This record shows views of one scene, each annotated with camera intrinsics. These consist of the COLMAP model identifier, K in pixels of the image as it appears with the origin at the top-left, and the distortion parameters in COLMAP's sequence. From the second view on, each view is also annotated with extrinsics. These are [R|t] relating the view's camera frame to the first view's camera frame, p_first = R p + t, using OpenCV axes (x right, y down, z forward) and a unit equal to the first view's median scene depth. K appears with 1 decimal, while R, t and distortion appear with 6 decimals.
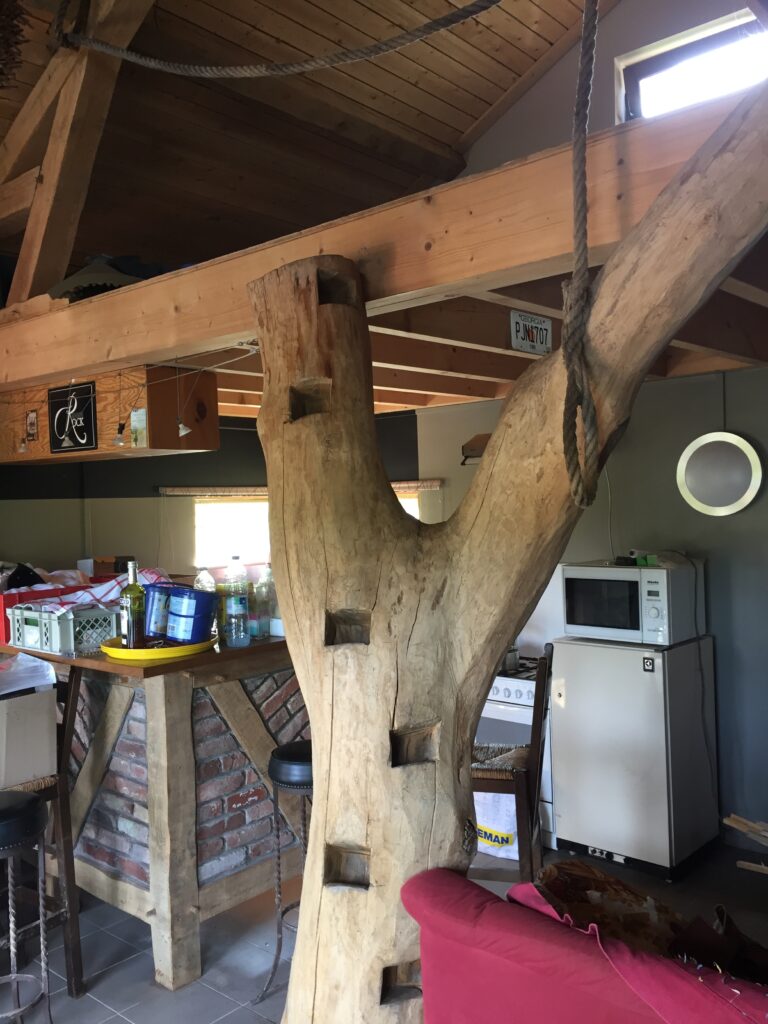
lens RADIAL K [[880.0, 0, 386.1], [0, 880.0, 514.1], [0, 0, 1]] dist [0.059734, 0.000577]
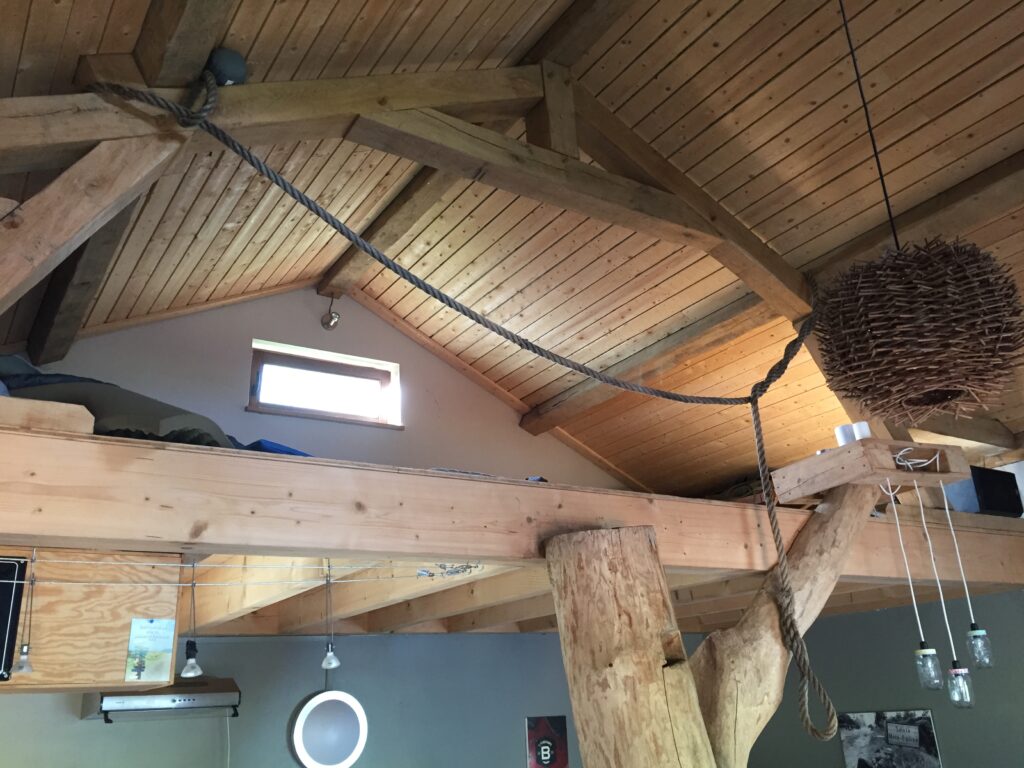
lens RADIAL K [[880.0, 0, 512.1], [0, 880.0, 381.0], [0, 0, 1]] dist [0.059734, 0.000577]
pose [[0.271816, 0.350267, 0.896342, -1.295833], [0.060249, 0.923390, -0.379106, -0.023955], [-0.960462, 0.157051, 0.229889, 0.870699]]
